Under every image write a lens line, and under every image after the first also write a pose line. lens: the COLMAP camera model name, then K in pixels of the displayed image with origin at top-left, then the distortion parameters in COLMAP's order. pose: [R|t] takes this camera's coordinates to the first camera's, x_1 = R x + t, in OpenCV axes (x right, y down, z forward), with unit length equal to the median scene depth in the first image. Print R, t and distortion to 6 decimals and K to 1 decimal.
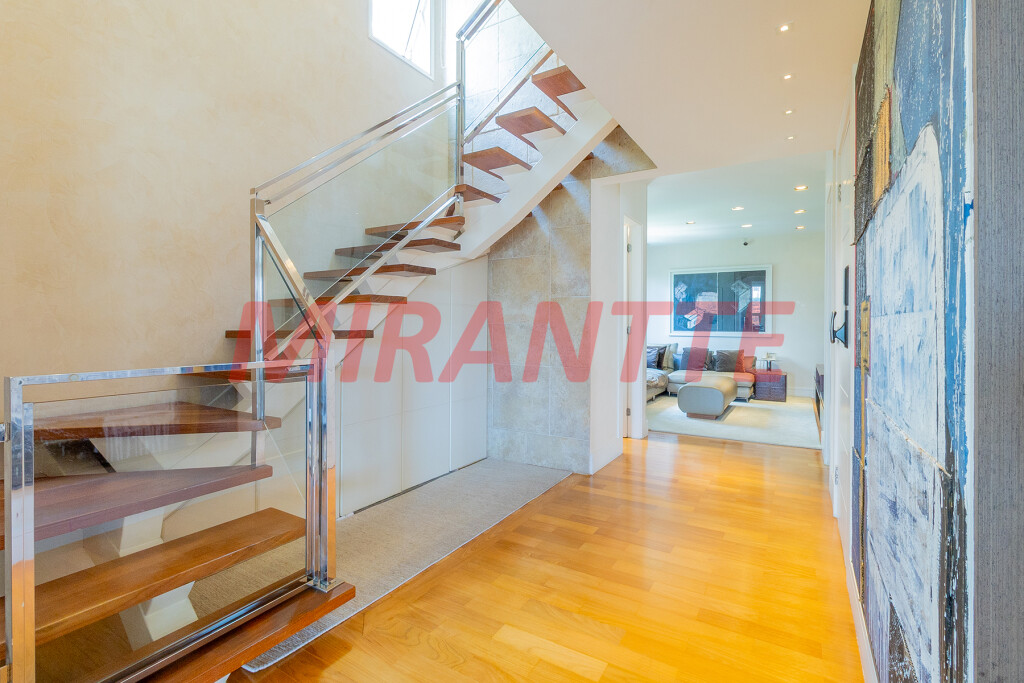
lens RADIAL K [[477.5, 0, 502.6], [0, 477.5, 330.5], [0, 0, 1]] dist [0.002553, 0.000751]
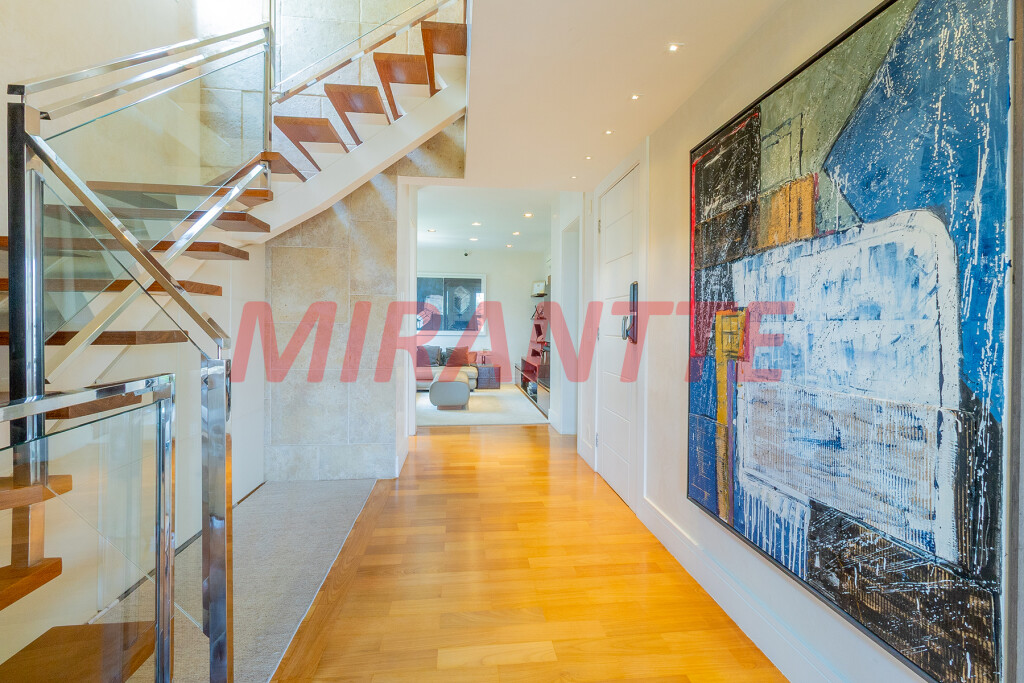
lens RADIAL K [[466.9, 0, 509.5], [0, 466.9, 329.6], [0, 0, 1]] dist [-0.000926, 0.000671]
pose [[0.785965, -0.000738, 0.618270, -0.141697], [0.000949, 1.000000, -0.000014, -0.000752], [-0.618270, 0.000598, 0.785965, 0.066318]]
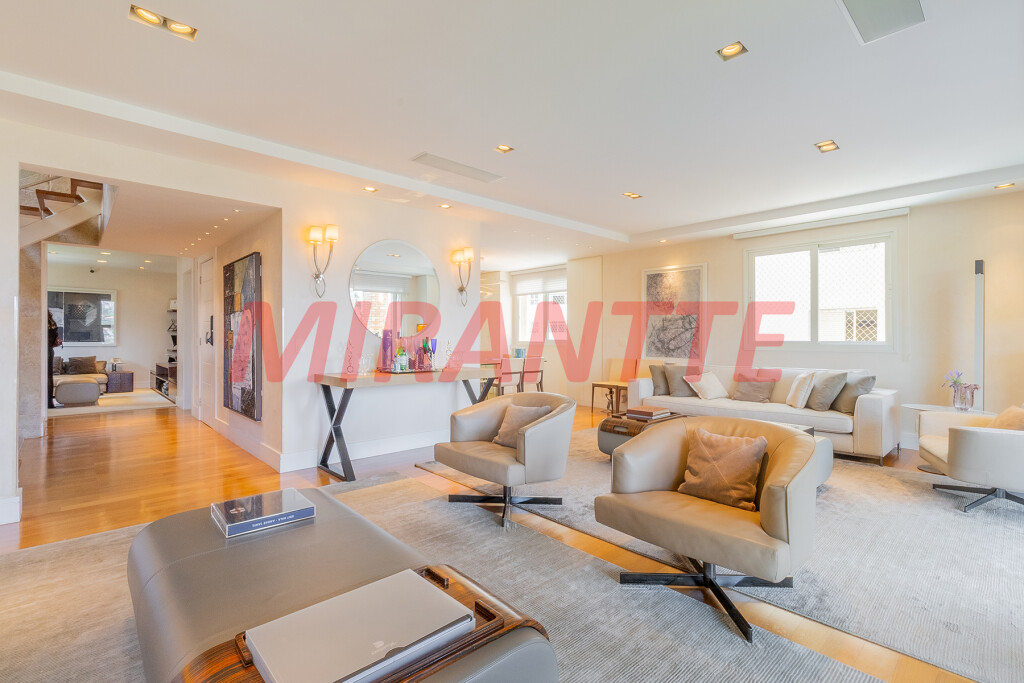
lens RADIAL K [[476.5, 0, 524.3], [0, 476.5, 337.2], [0, 0, 1]] dist [-0.002120, -0.000757]
pose [[0.243774, -0.000661, 0.969832, -0.565716], [0.010176, 0.999946, -0.001876, 0.005113], [-0.969779, 0.010326, 0.243768, -0.533135]]
